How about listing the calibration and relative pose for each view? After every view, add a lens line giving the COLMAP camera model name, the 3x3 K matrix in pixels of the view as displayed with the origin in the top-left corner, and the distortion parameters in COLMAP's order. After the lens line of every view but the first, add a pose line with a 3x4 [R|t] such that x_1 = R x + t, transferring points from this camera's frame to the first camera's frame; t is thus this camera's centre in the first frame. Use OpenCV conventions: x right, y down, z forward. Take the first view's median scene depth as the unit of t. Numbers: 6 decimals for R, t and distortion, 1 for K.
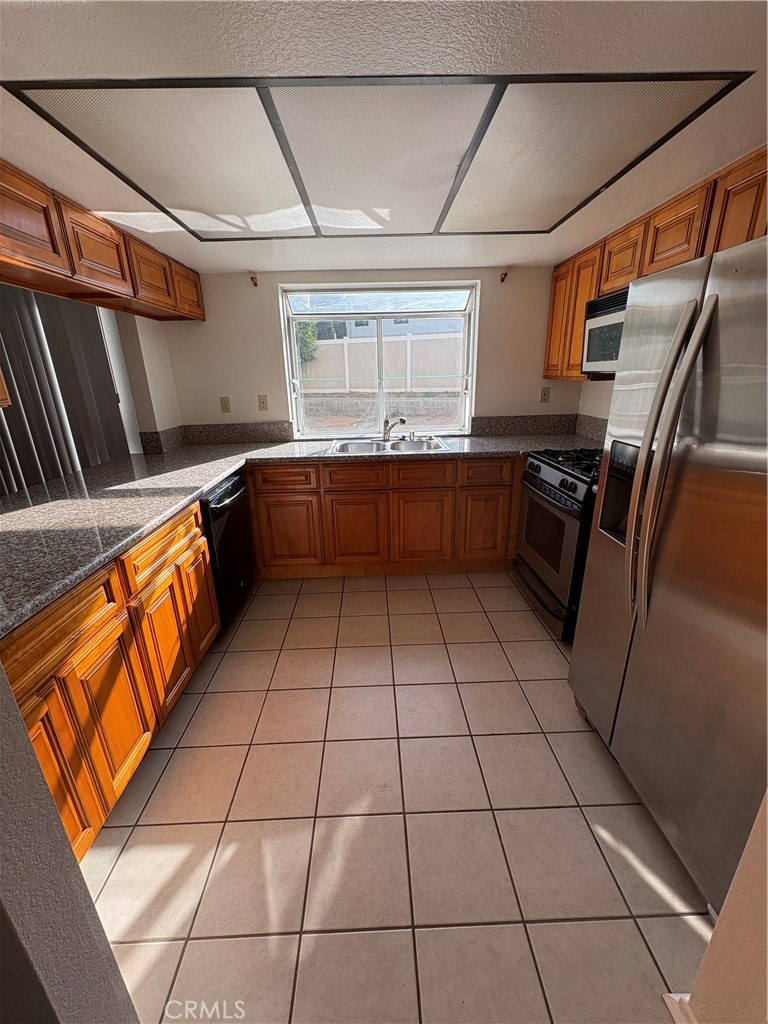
lens RADIAL K [[408.9, 0, 385.4], [0, 408.9, 512.2], [0, 0, 1]] dist [-0.007191, 0.000097]
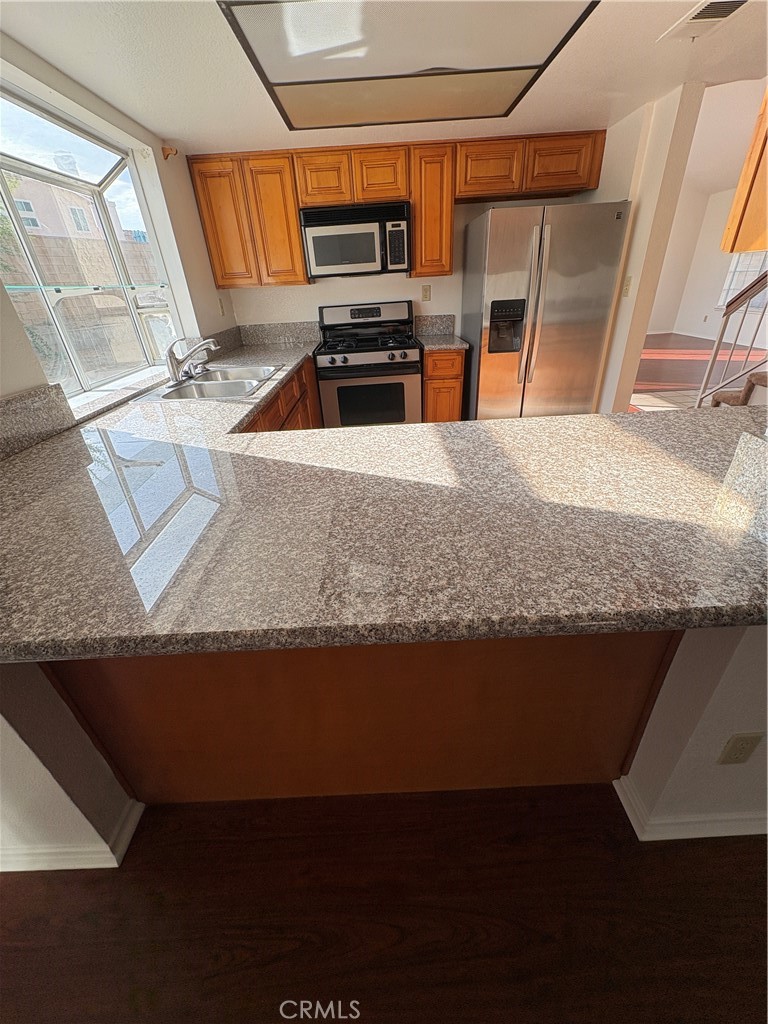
lens RADIAL K [[408.9, 0, 383.9], [0, 408.9, 513.4], [0, 0, 1]] dist [-0.007191, 0.000097]
pose [[0.021560, -0.479815, 0.877105, -1.650189], [0.376561, 0.816597, 0.437459, -0.396670], [-0.926141, 0.320852, 0.198285, 1.461823]]
